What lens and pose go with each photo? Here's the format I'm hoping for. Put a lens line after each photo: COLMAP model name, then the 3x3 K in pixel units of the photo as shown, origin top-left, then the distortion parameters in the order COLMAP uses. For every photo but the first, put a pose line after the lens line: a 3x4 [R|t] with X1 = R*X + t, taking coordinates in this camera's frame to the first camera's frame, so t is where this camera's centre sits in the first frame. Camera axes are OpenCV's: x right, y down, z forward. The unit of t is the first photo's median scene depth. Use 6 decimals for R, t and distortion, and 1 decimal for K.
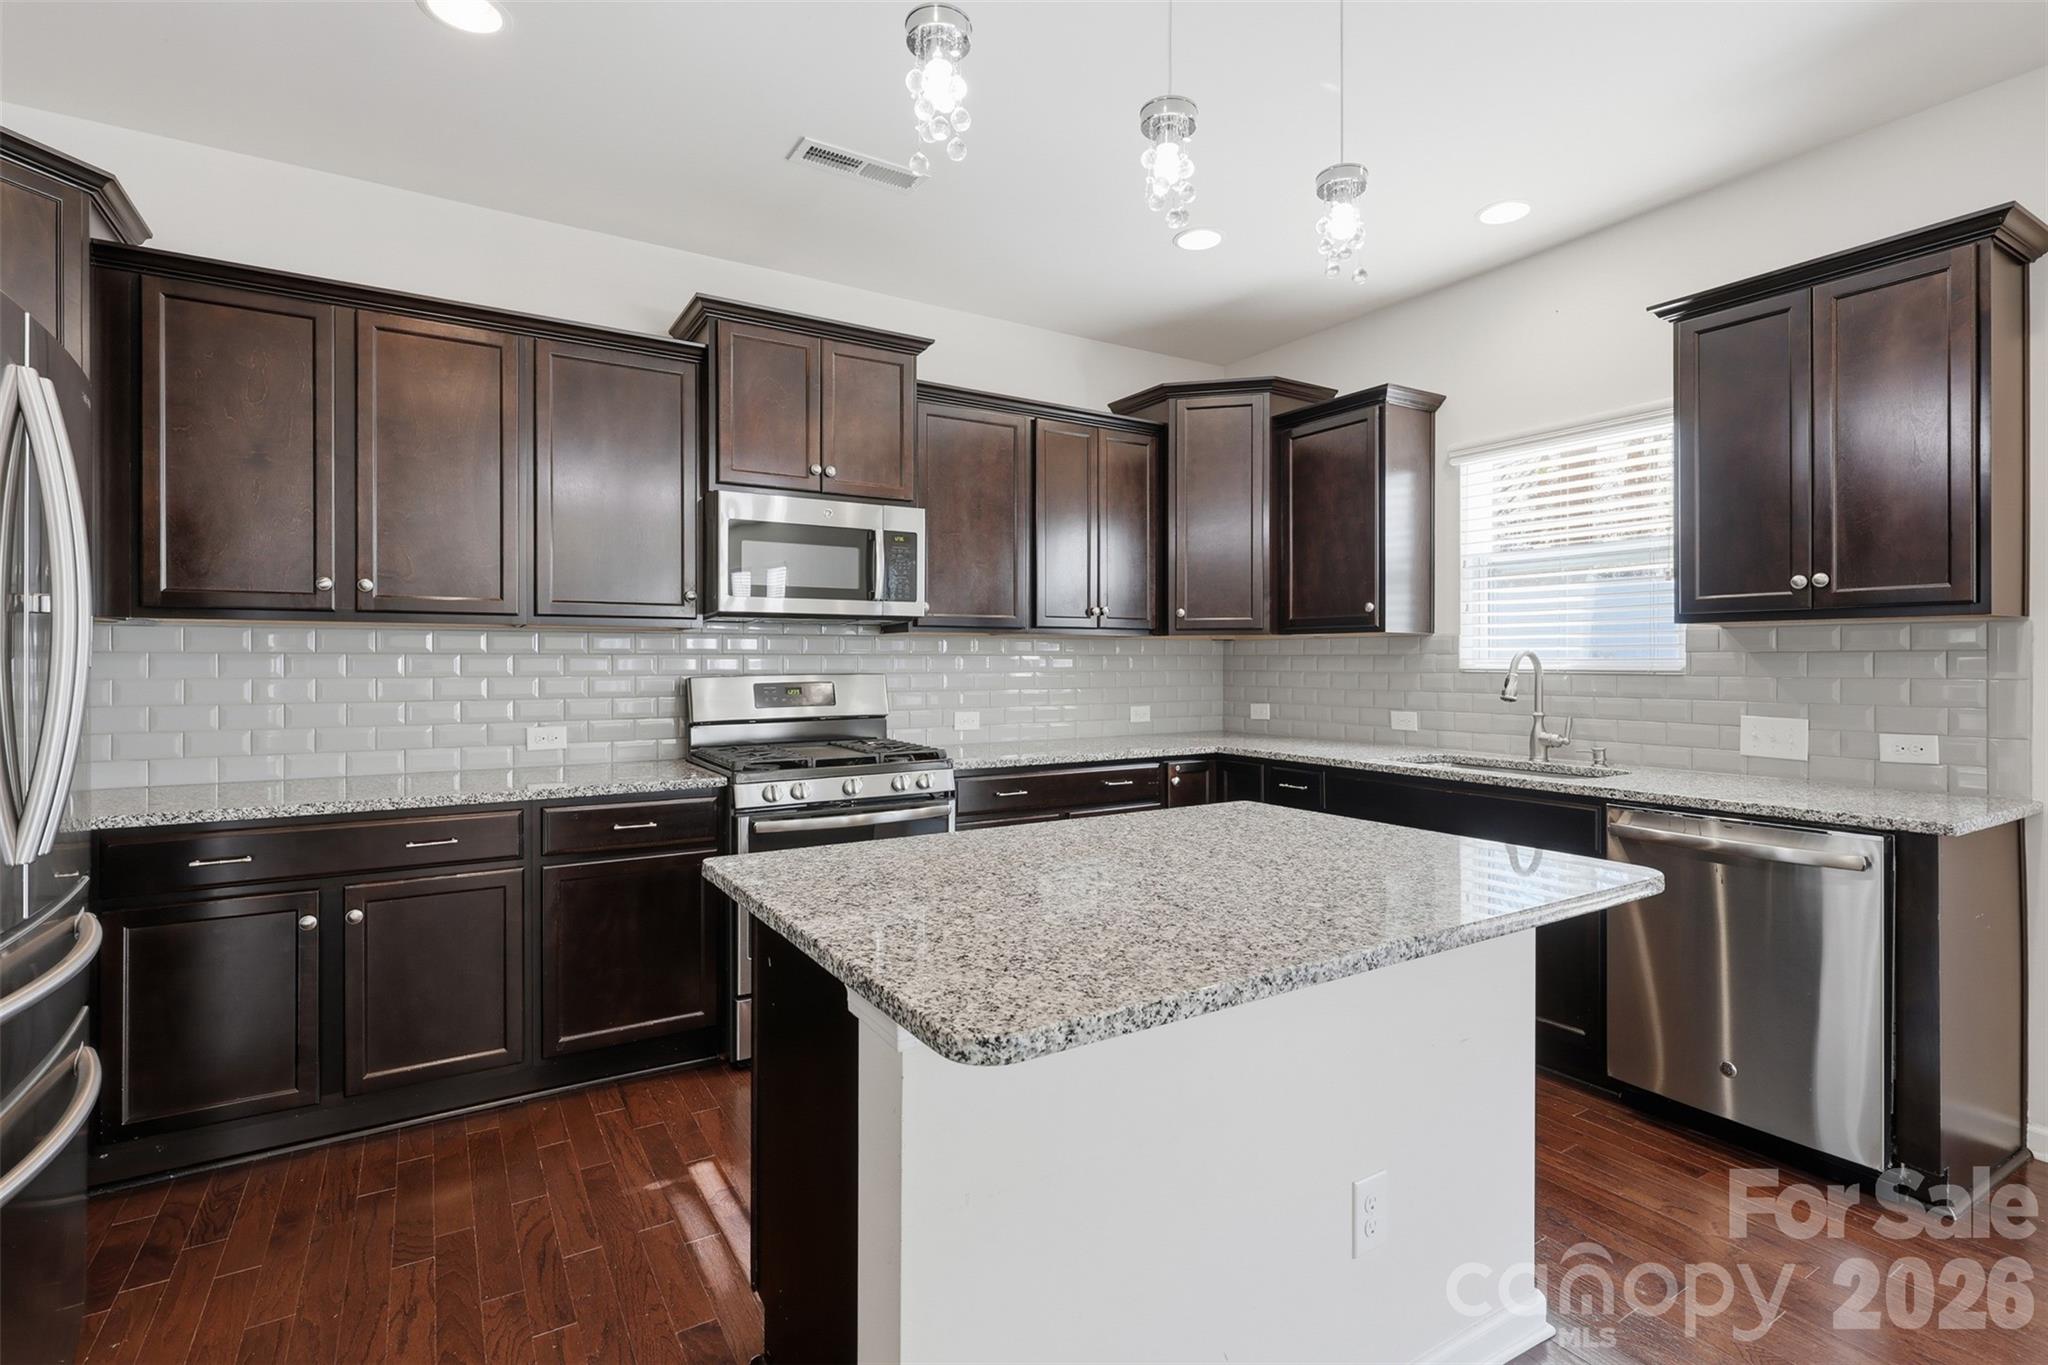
lens RADIAL K [[963.7, 0, 1023.3], [0, 963.7, 666.9], [0, 0, 1]] dist [-0.001937, 0.000518]
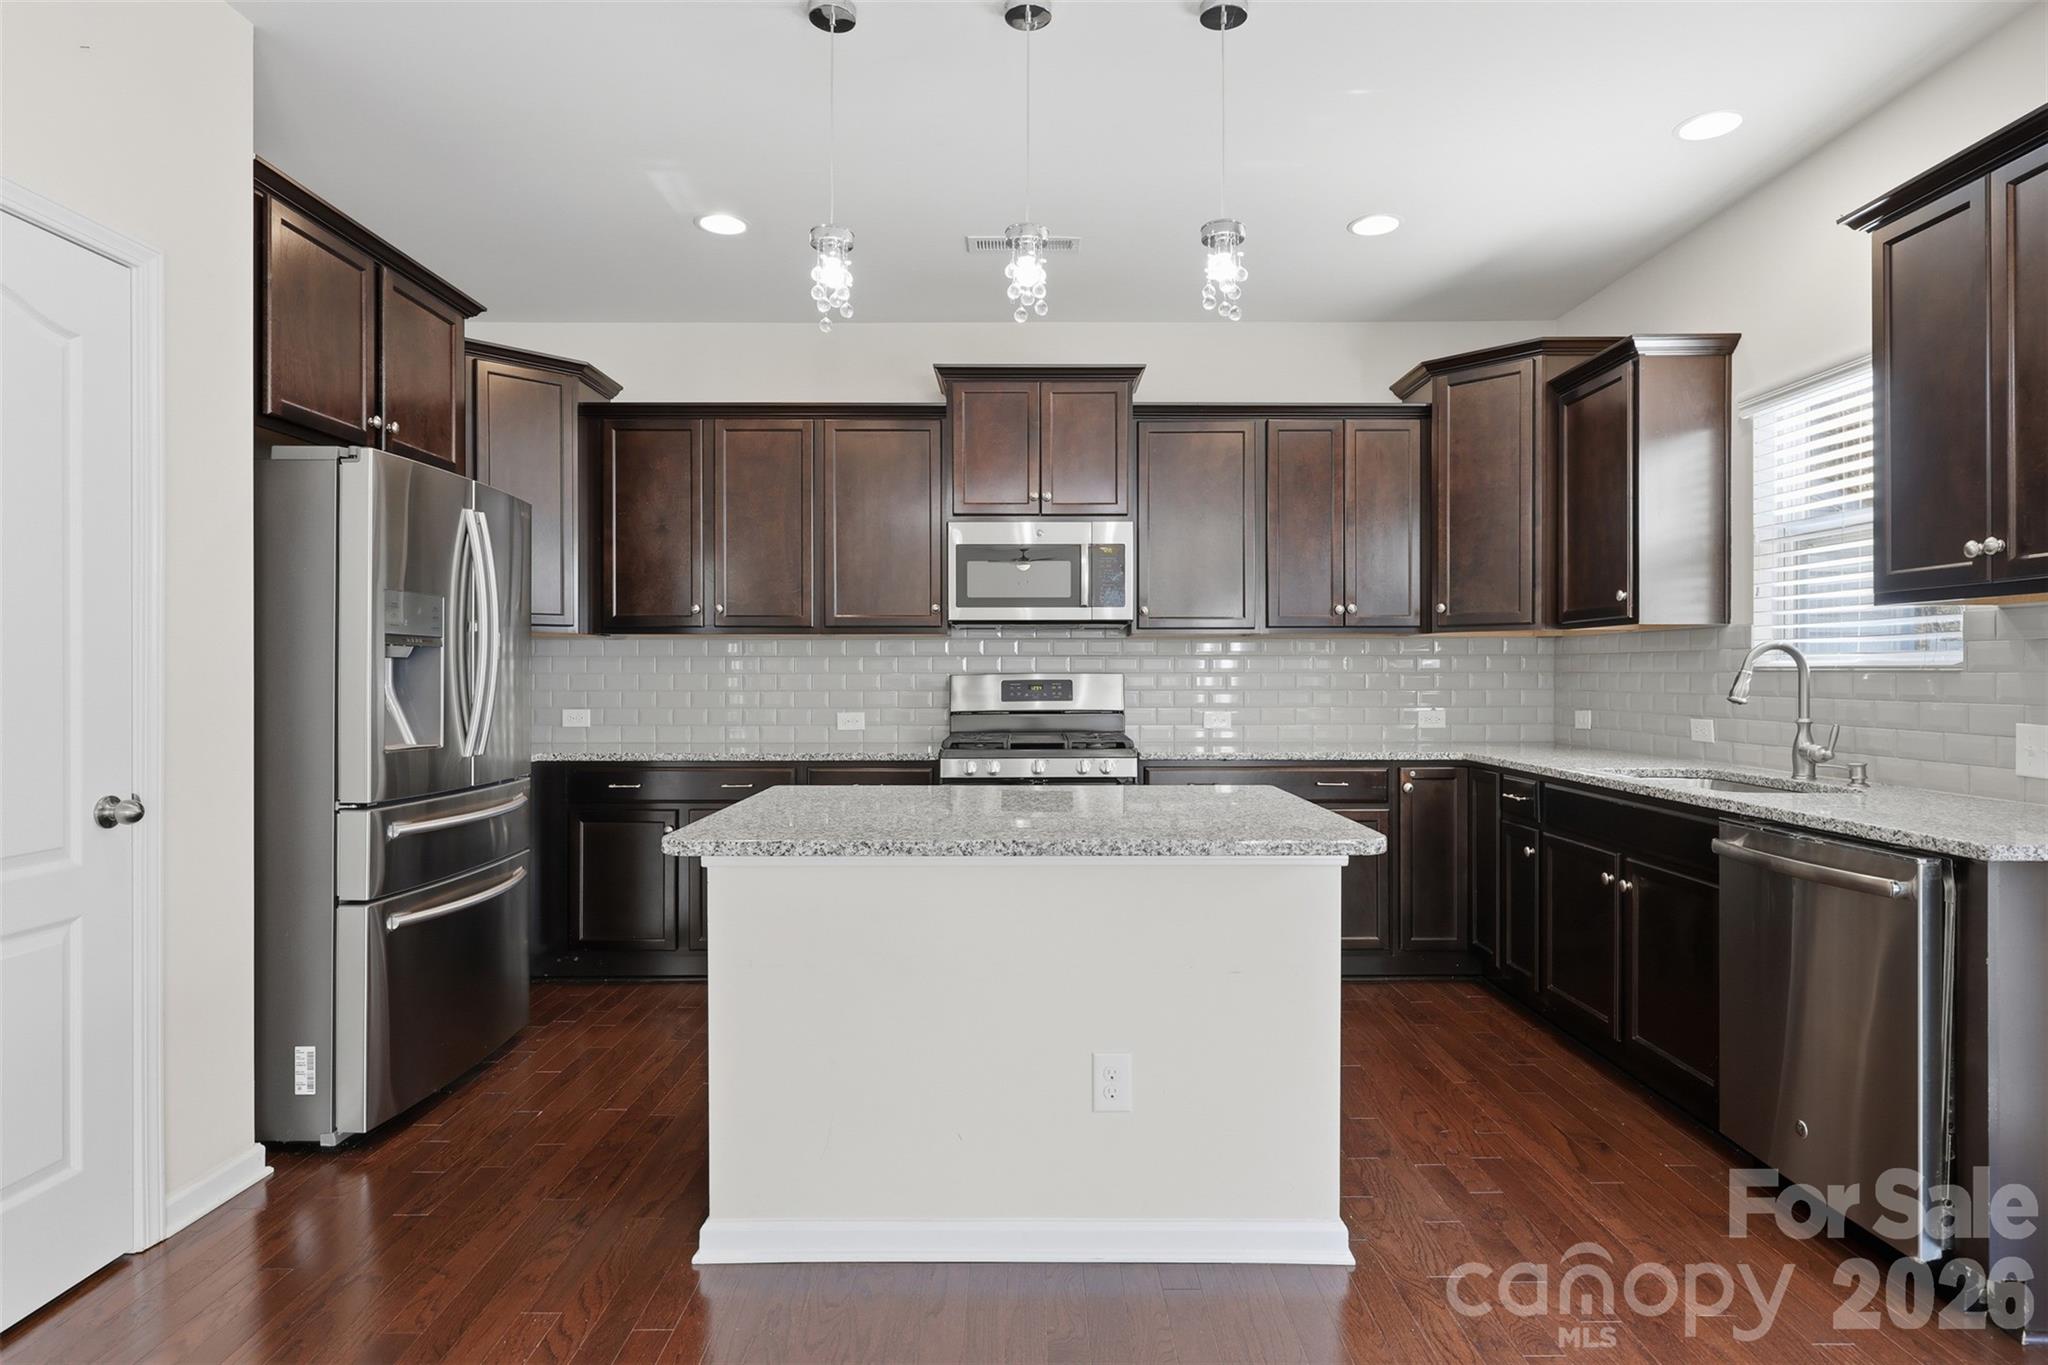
lens RADIAL K [[1115.0, 0, 1024.0], [0, 1115.0, 682.5], [0, 0, 1]] dist [0.001586, -0.000151]
pose [[0.846293, 0.004246, -0.532700, 0.485794], [-0.002975, 0.999990, 0.003244, 0.015684], [0.532709, -0.001160, 0.846298, -0.144115]]
